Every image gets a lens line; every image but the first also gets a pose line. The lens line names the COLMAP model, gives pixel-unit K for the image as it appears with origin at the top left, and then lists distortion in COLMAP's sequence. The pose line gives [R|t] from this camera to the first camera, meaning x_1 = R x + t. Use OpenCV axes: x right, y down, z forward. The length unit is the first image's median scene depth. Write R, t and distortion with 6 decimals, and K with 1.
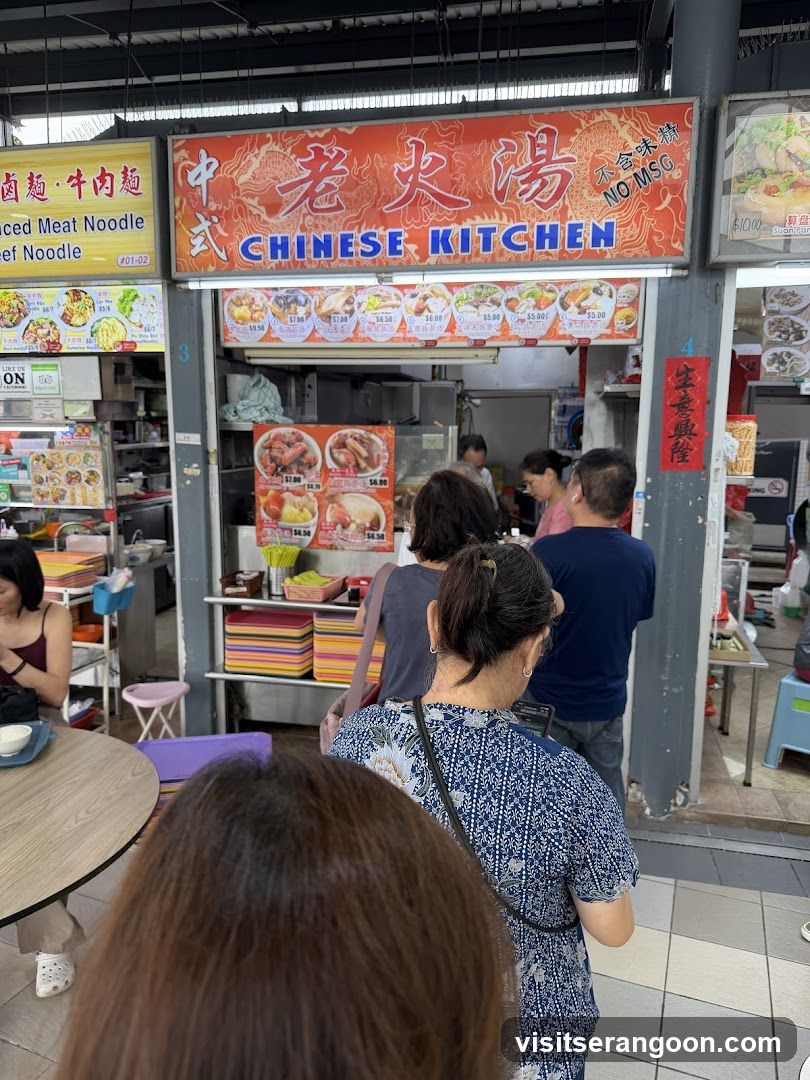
lens RADIAL K [[759.8, 0, 416.5], [0, 759.8, 556.5], [0, 0, 1]] dist [0.048911, -0.095402]
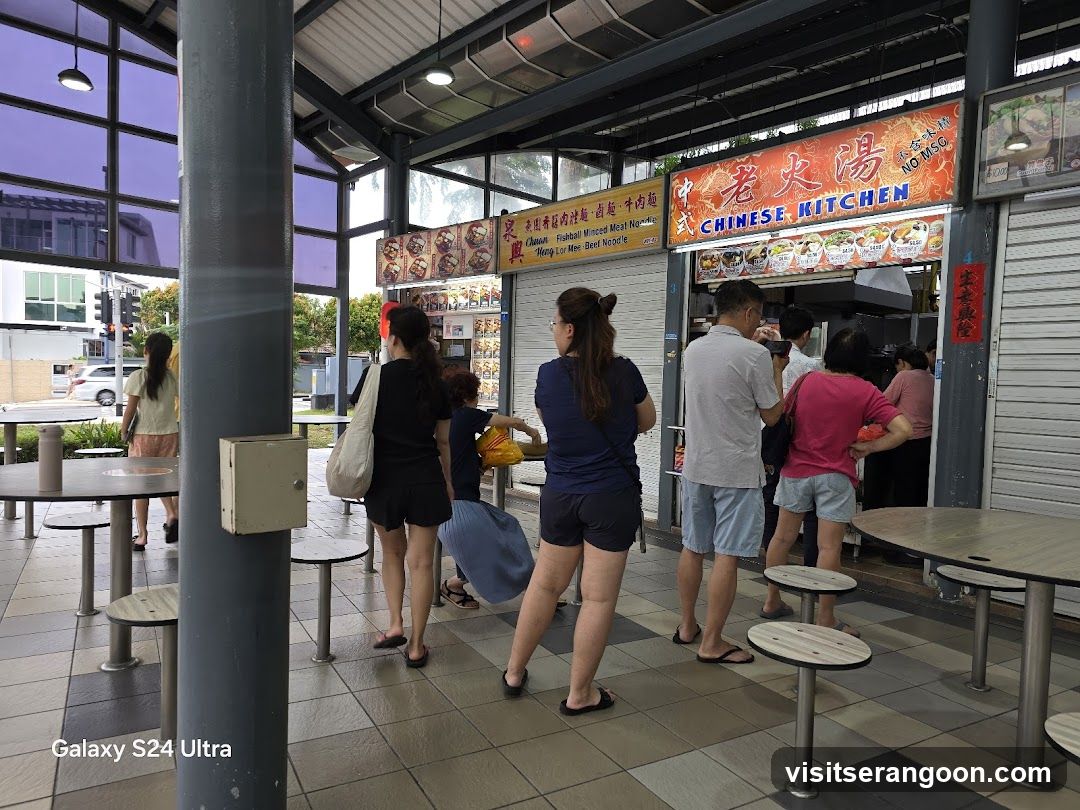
lens RADIAL K [[718.9, 0, 569.7], [0, 718.9, 419.2], [0, 0, 1]] dist [0.036265, -0.020387]
pose [[0.807815, 0.044084, -0.587785, 0.544248], [-0.121570, 0.988220, -0.092960, 0.239401], [0.576763, 0.146552, 0.803659, -0.477876]]
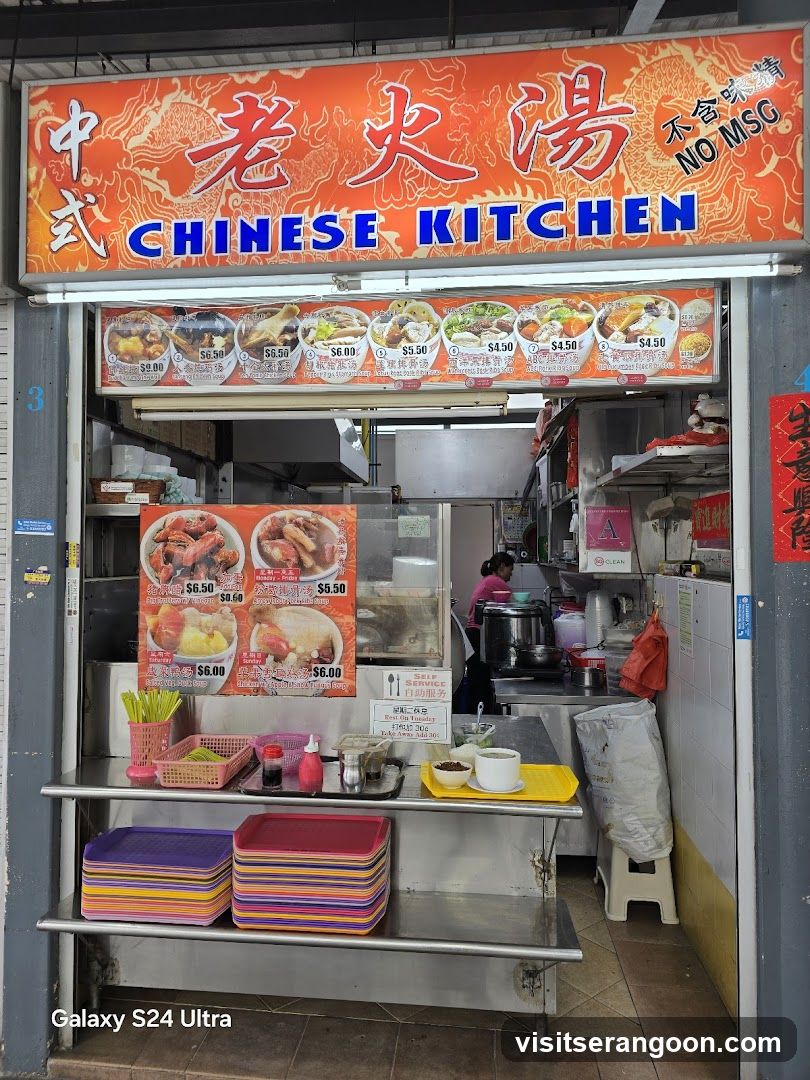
lens RADIAL K [[718.9, 0, 390.6], [0, 718.9, 535.2], [0, 0, 1]] dist [0.036265, -0.020387]
pose [[0.995073, -0.007328, 0.098871, -0.068701], [0.026610, 0.980413, -0.195147, -0.022570], [-0.095504, 0.196816, 0.975778, 0.420711]]
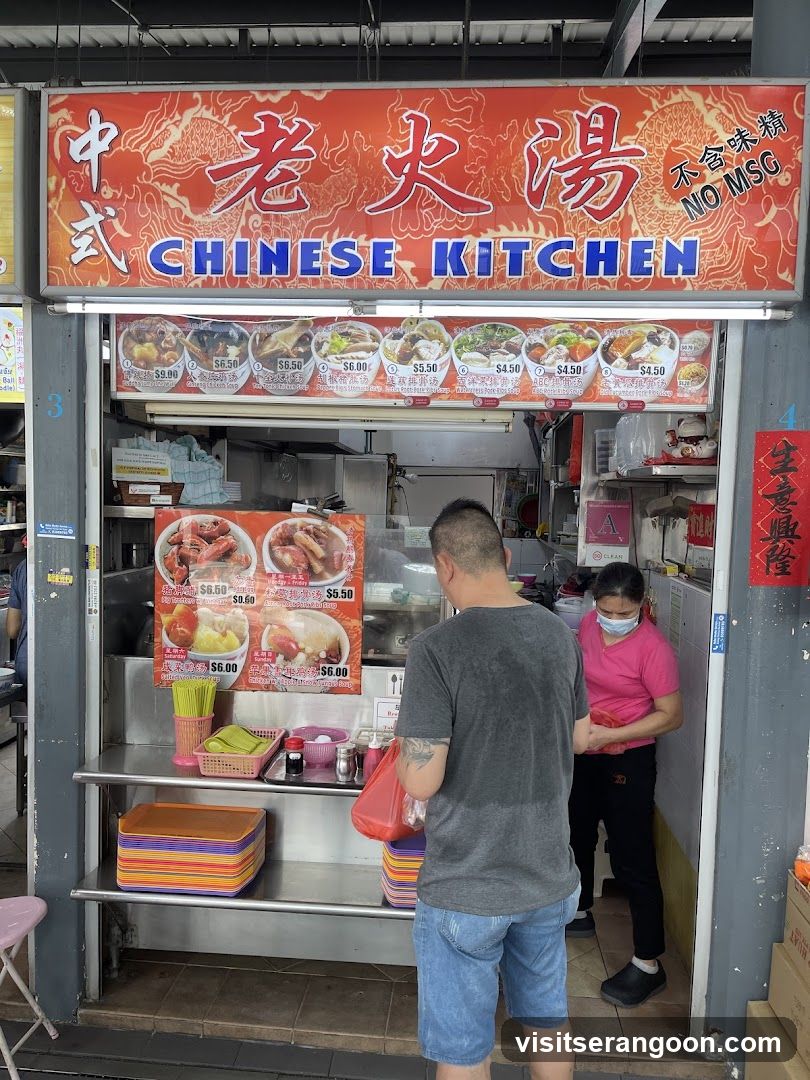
lens RADIAL K [[807.2, 0, 401.4], [0, 807.2, 559.4], [0, 0, 1]] dist [0.060699, -0.067565]
pose [[0.991607, 0.006101, 0.129146, -0.101763], [0.006191, 0.995500, -0.094562, -0.066442], [-0.129142, 0.094568, 0.987106, 0.287854]]
